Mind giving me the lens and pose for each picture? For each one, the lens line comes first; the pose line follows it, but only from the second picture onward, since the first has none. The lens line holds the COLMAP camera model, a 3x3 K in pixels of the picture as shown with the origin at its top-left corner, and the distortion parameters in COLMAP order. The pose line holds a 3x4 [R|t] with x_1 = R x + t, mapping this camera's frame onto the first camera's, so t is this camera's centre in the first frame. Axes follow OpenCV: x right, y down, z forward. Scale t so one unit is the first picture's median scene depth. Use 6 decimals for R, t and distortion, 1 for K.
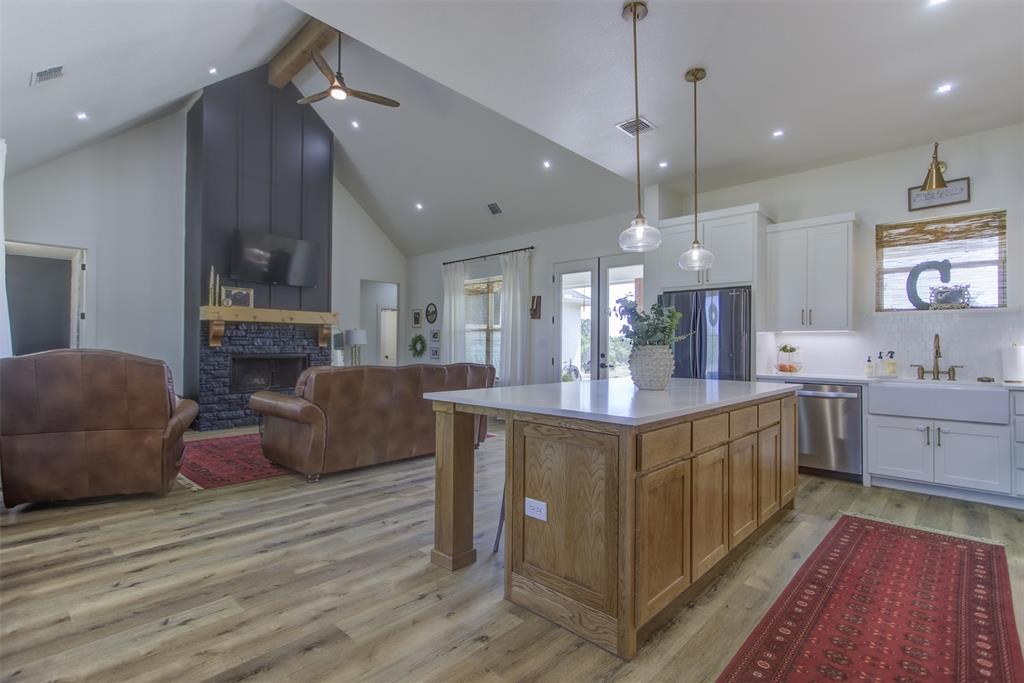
lens RADIAL K [[478.2, 0, 512.5], [0, 478.2, 339.9], [0, 0, 1]] dist [0.003703, -0.000072]
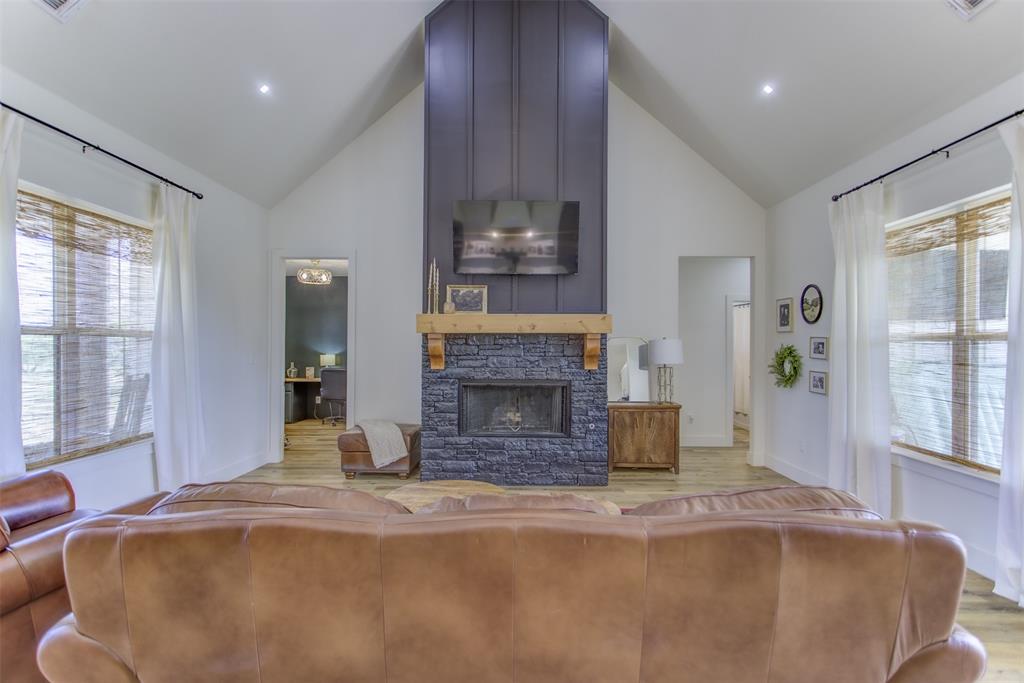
lens RADIAL K [[478.2, 0, 507.8], [0, 478.2, 344.8], [0, 0, 1]] dist [0.003703, -0.000072]
pose [[0.679989, -0.007313, -0.733185, -0.016004], [0.009363, 0.999955, -0.001290, -0.017102], [0.733162, -0.005987, 0.680028, 0.475733]]
